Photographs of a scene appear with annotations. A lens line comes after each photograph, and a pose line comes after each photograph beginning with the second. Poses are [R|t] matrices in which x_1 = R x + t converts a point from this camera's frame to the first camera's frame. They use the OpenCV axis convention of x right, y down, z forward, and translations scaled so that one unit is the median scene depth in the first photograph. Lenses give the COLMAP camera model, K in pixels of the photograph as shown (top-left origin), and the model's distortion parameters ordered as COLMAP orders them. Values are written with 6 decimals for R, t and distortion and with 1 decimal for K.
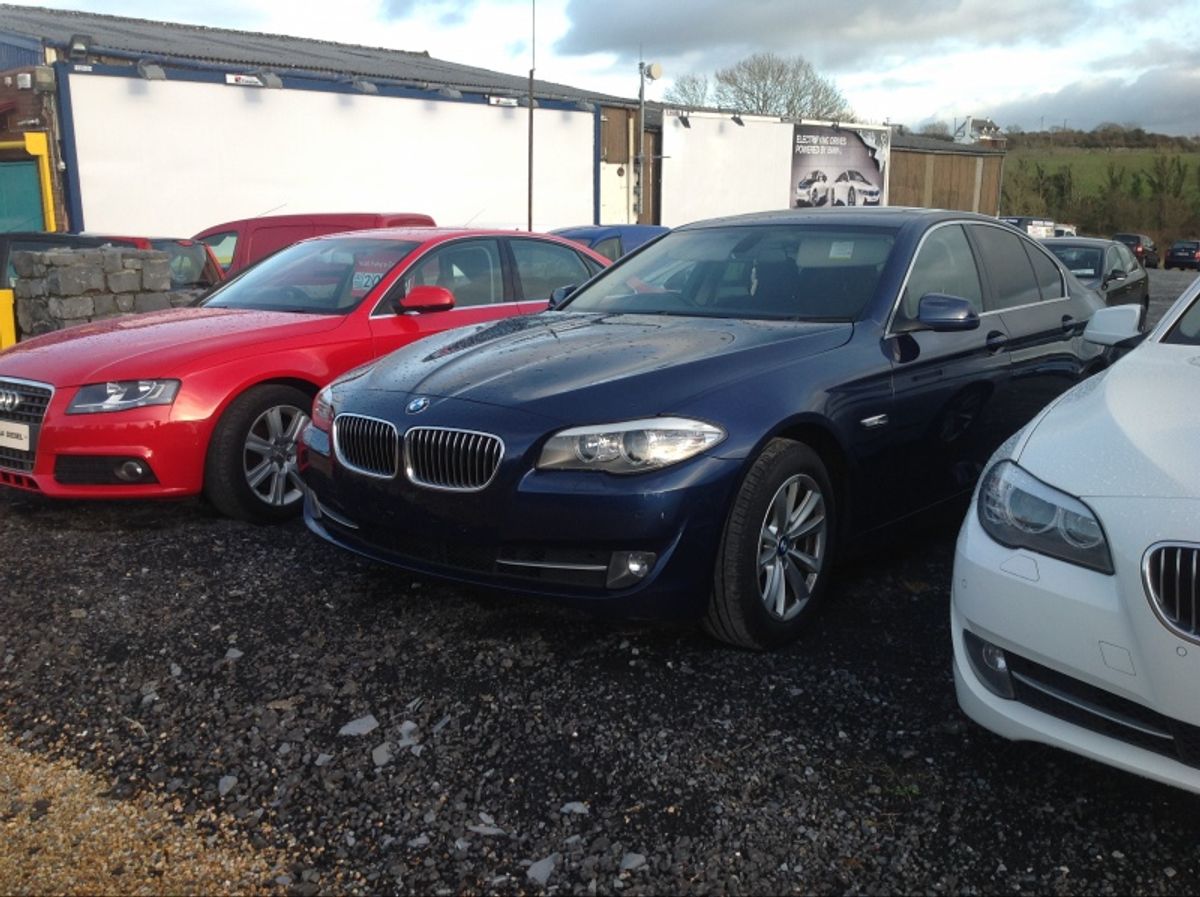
lens RADIAL K [[1183.4, 0, 600.0], [0, 1183.4, 448.5], [0, 0, 1]] dist [0.132968, -0.384099]
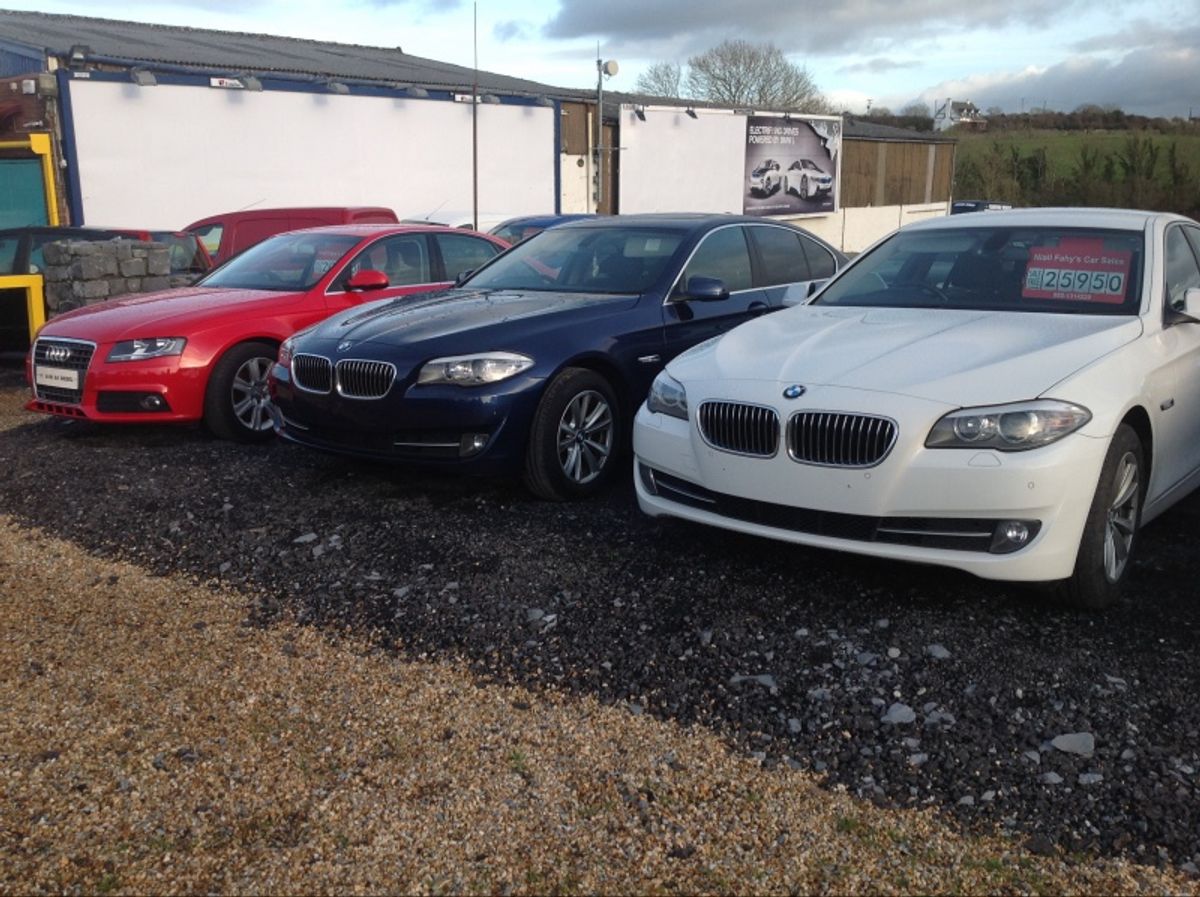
lens RADIAL K [[1227.2, 0, 595.8], [0, 1227.2, 440.1], [0, 0, 1]] dist [0.170205, -0.519543]
pose [[0.999991, -0.004263, -0.000551, 0.121375], [0.004264, 0.999990, 0.001277, 0.058604], [0.000545, -0.001280, 0.999999, -0.428085]]
